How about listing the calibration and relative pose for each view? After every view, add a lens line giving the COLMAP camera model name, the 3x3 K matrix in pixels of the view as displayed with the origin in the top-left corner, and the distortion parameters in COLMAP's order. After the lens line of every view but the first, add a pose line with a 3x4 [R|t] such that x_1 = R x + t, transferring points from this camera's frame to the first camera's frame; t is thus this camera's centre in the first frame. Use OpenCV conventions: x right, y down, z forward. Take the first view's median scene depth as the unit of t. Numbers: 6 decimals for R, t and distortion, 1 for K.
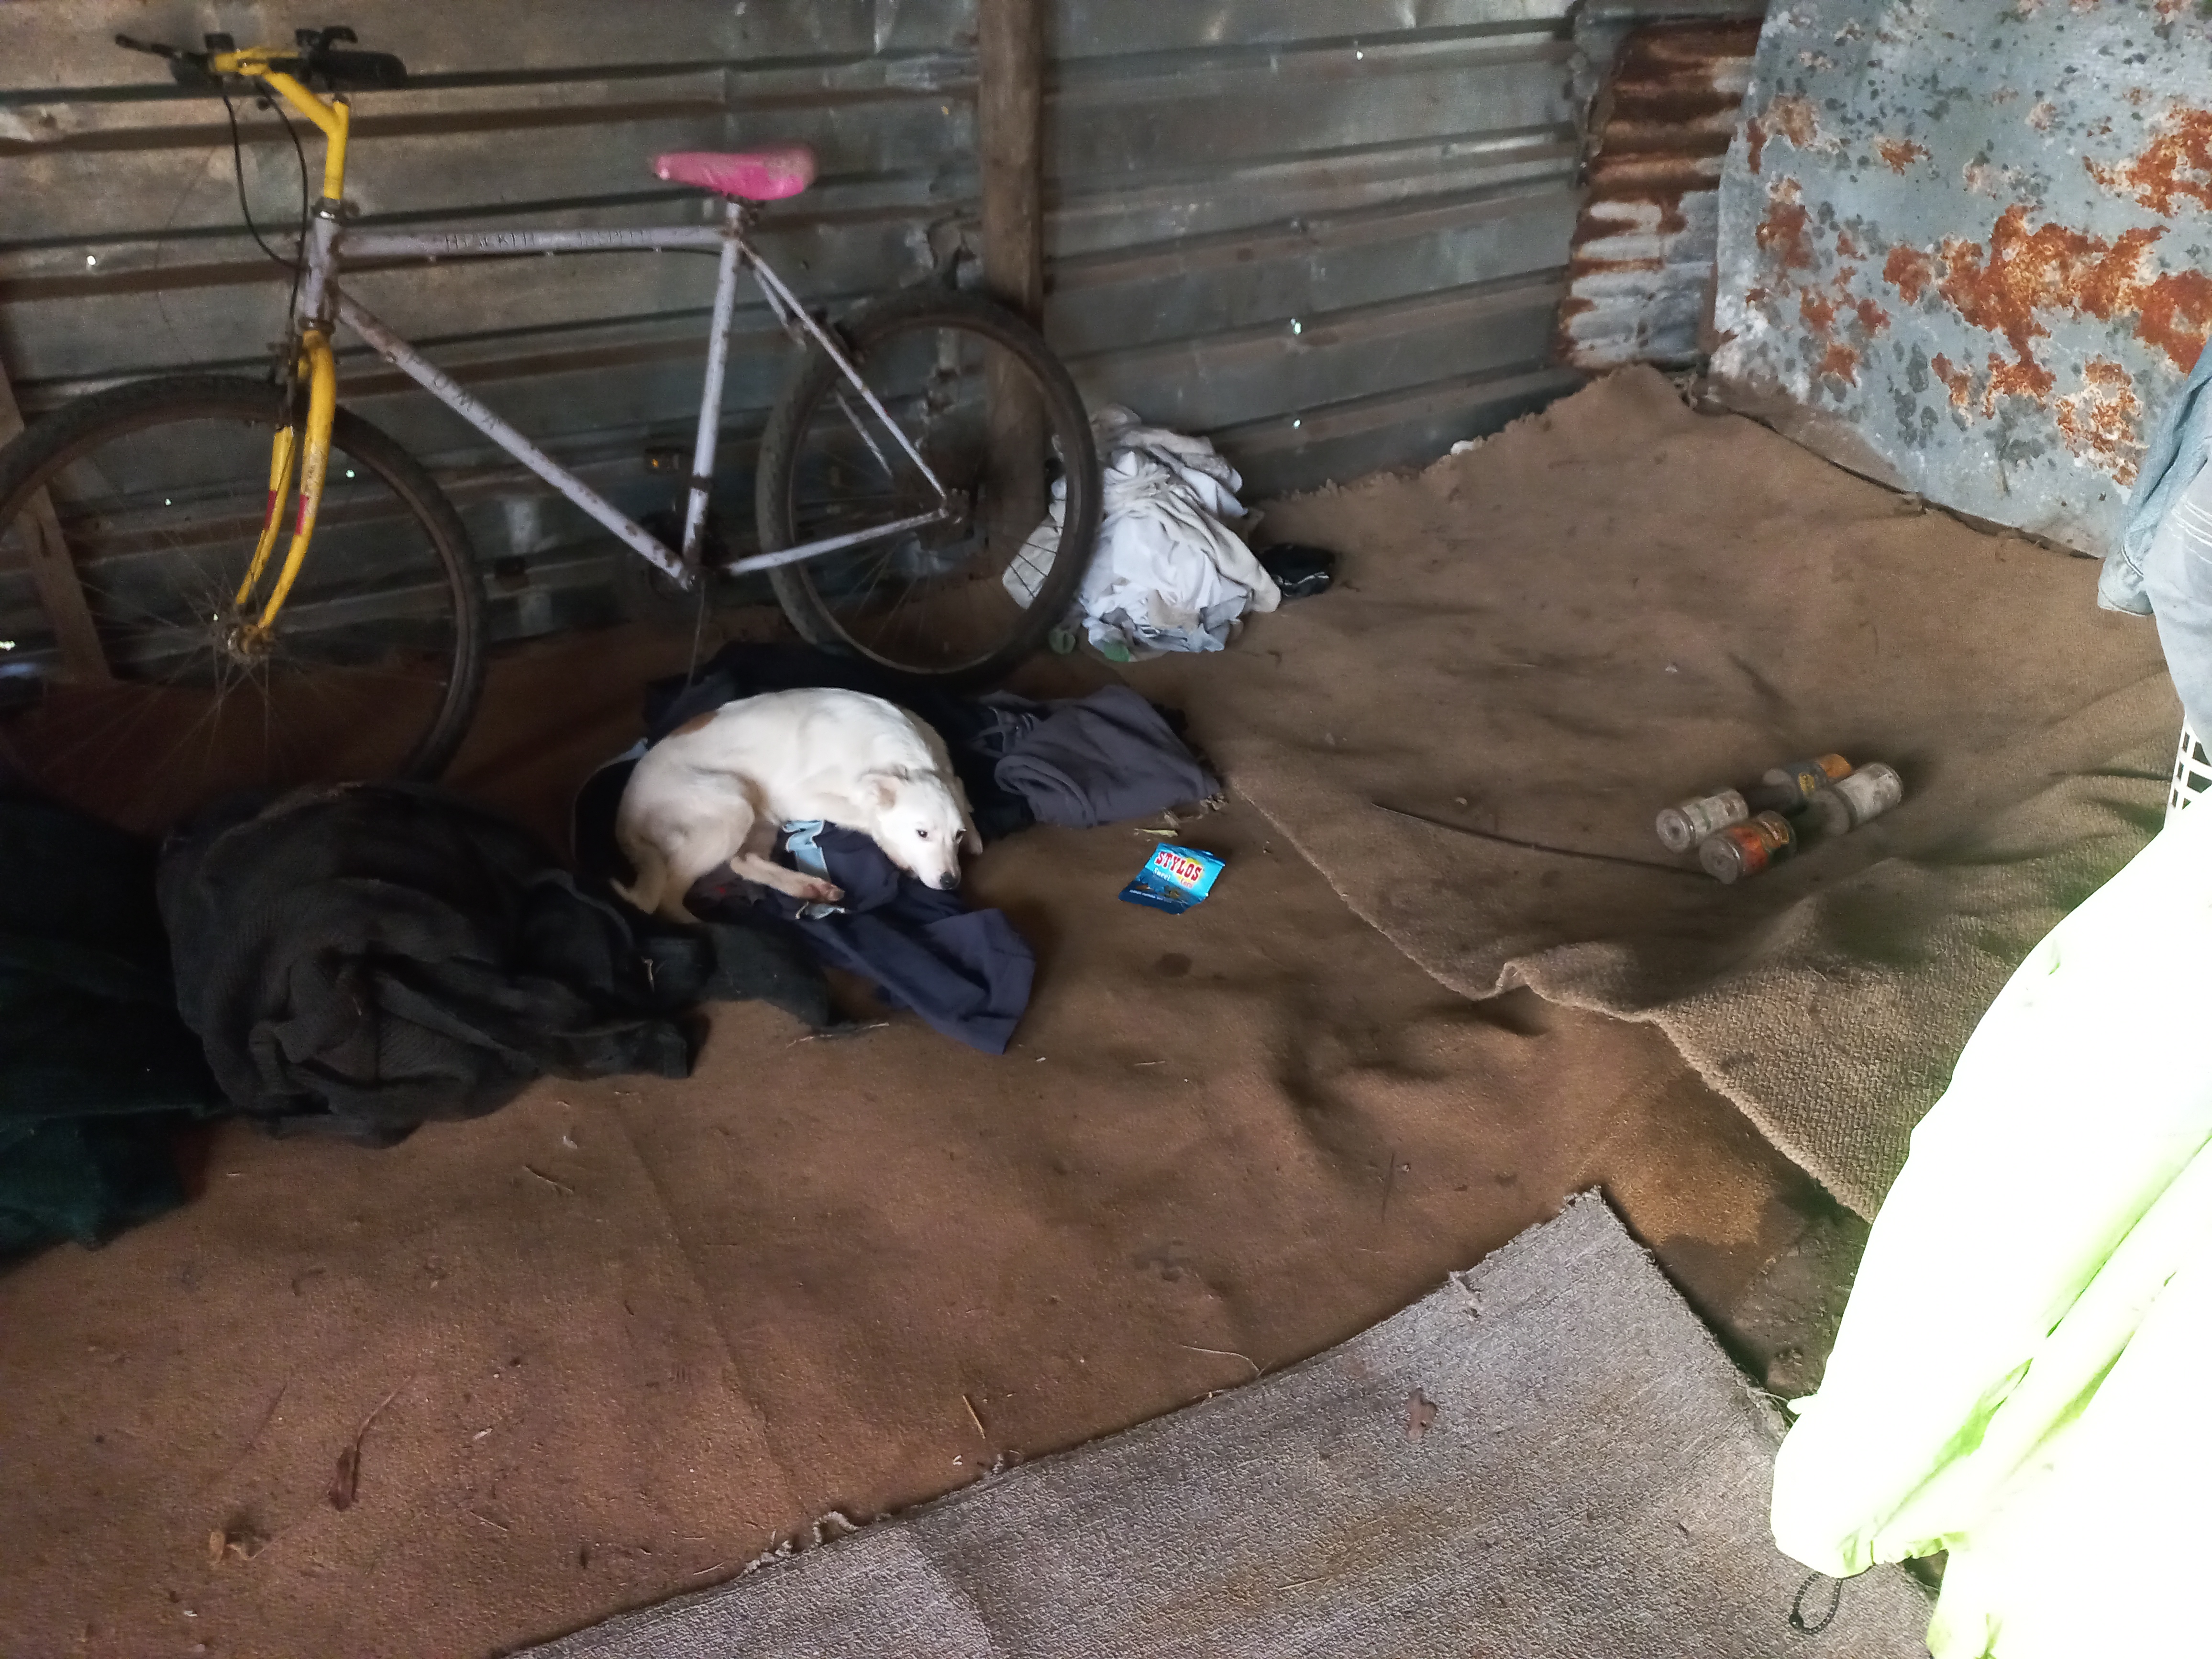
lens RADIAL K [[1574.5, 0, 1112.0], [0, 1574.5, 842.7], [0, 0, 1]] dist [-0.002232, 0.041066]
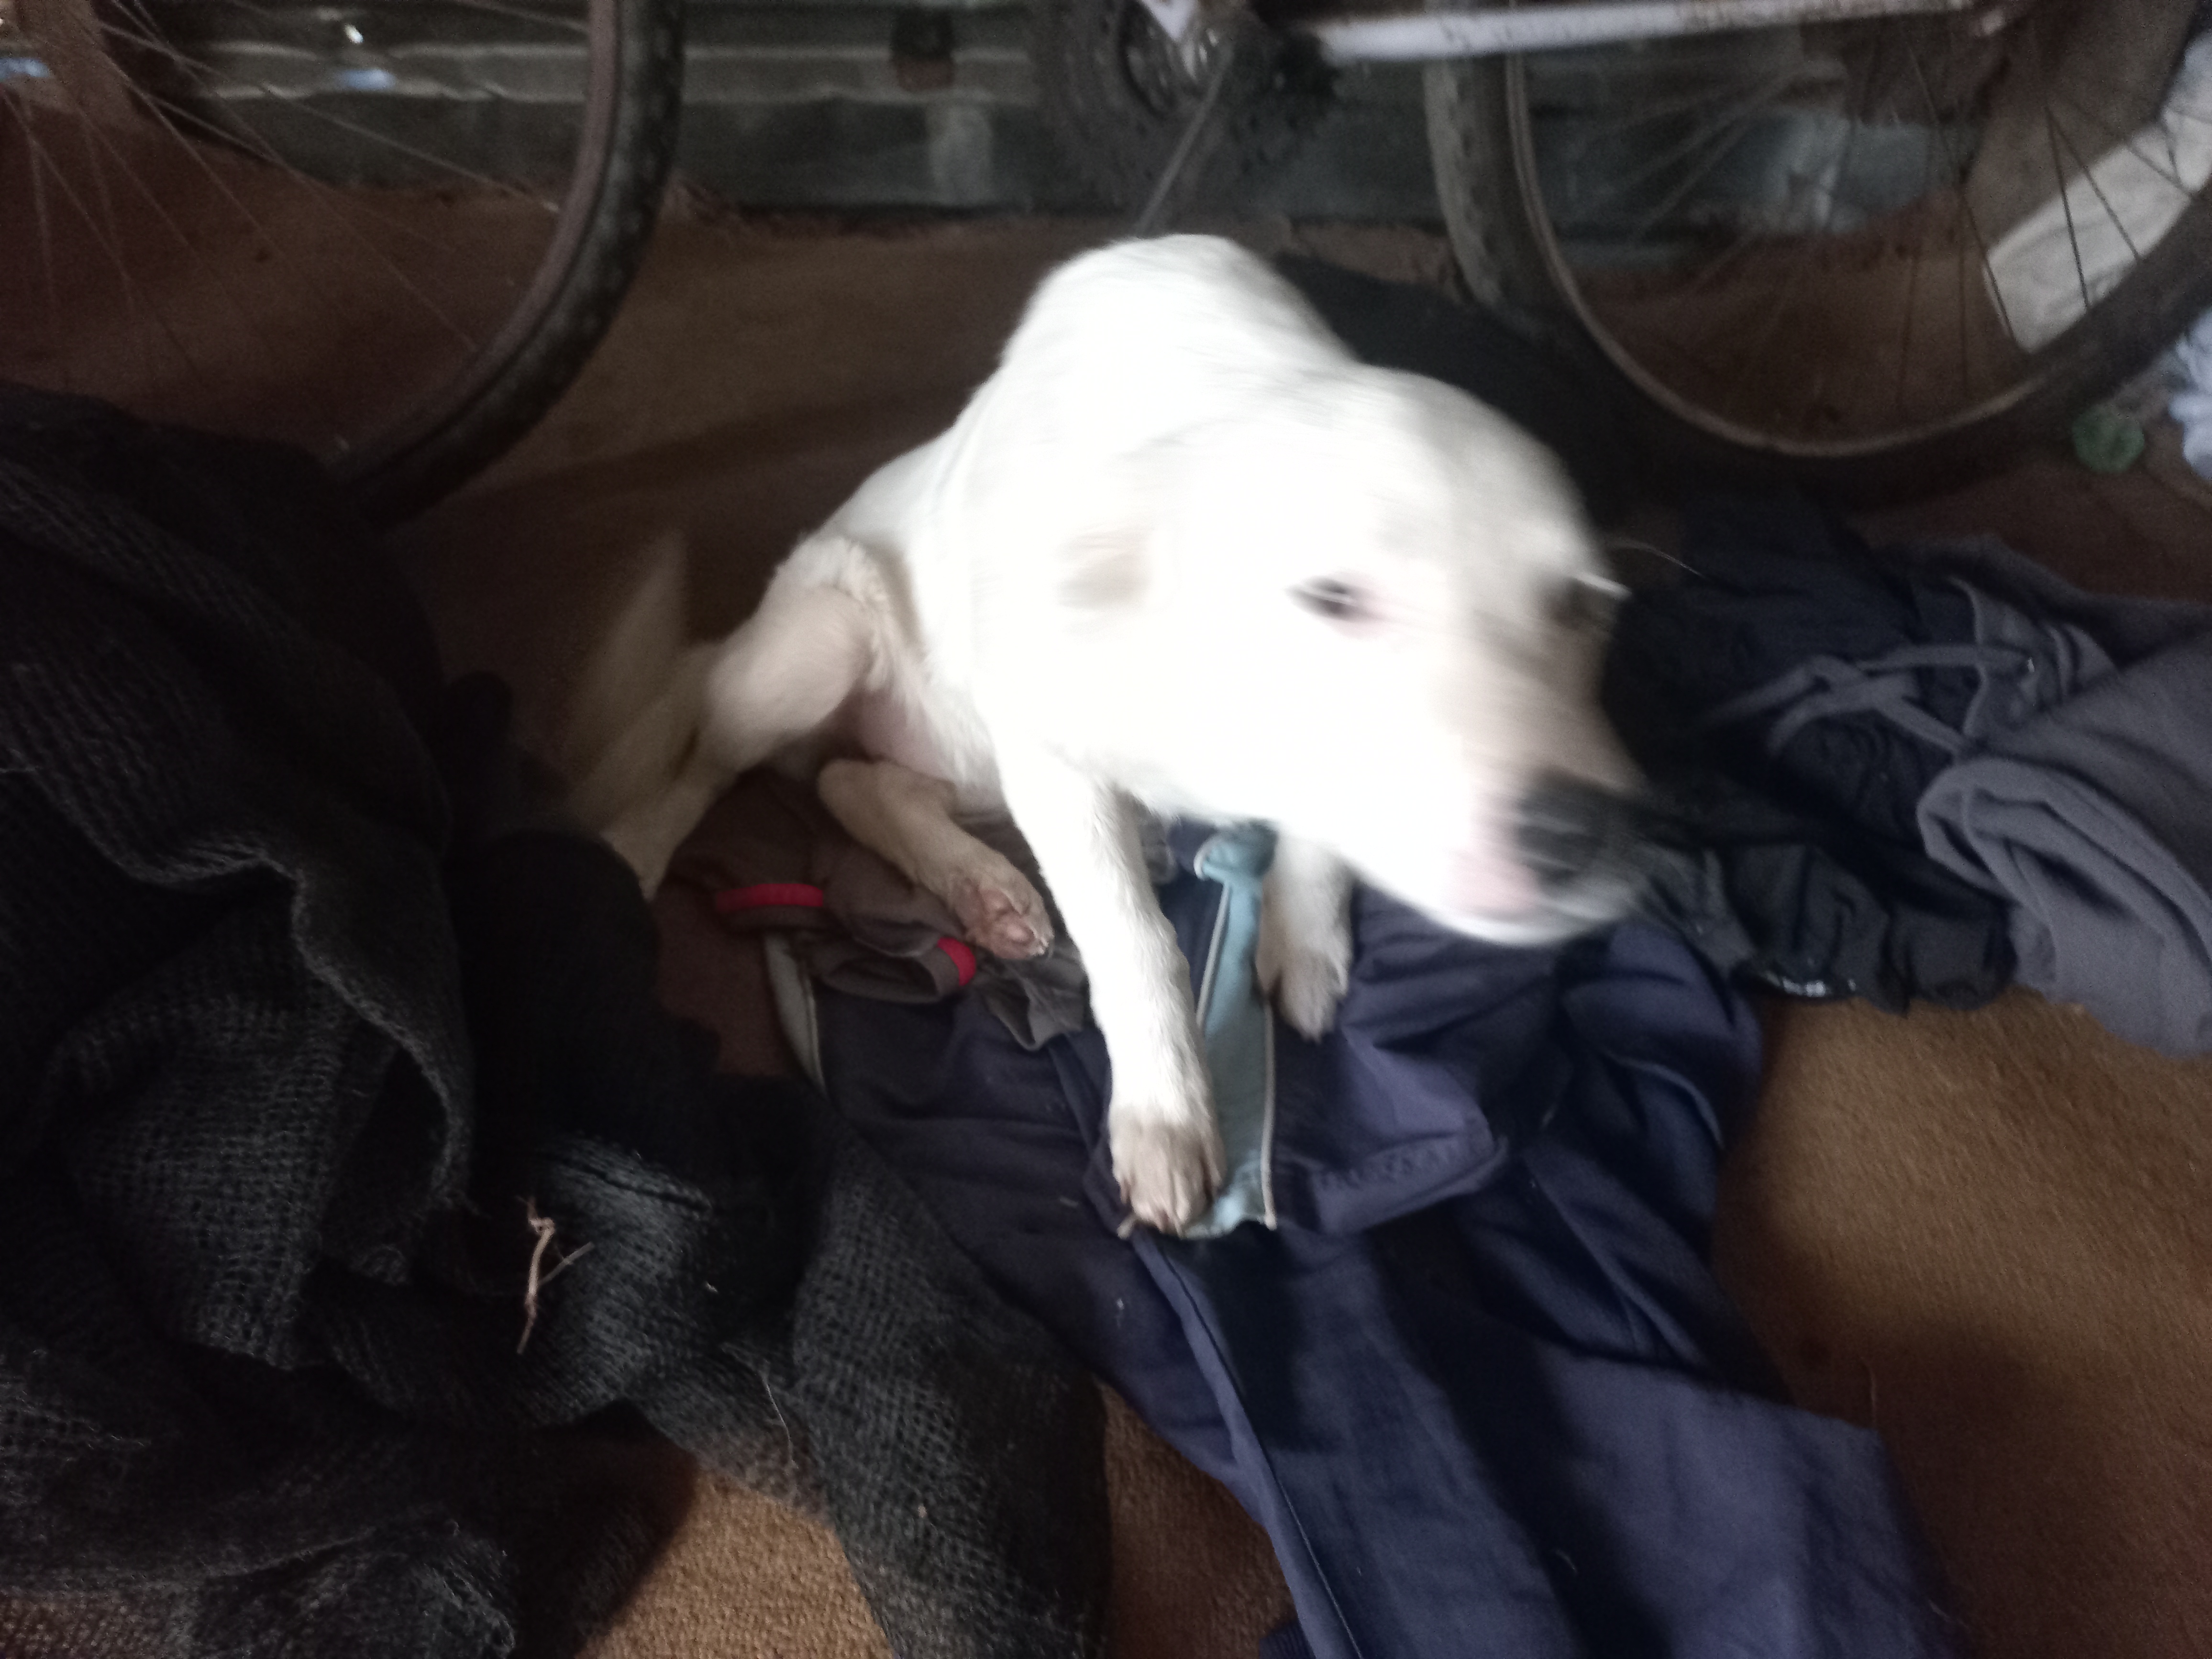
lens RADIAL K [[1624.3, 0, 1106.0], [0, 1624.3, 829.5], [0, 0, 1]] dist [-0.018618, 0.045291]
pose [[0.887534, 0.295282, -0.353683, -0.098797], [-0.244933, 0.952564, 0.180639, -0.054393], [0.390245, -0.073694, 0.917757, 0.617607]]
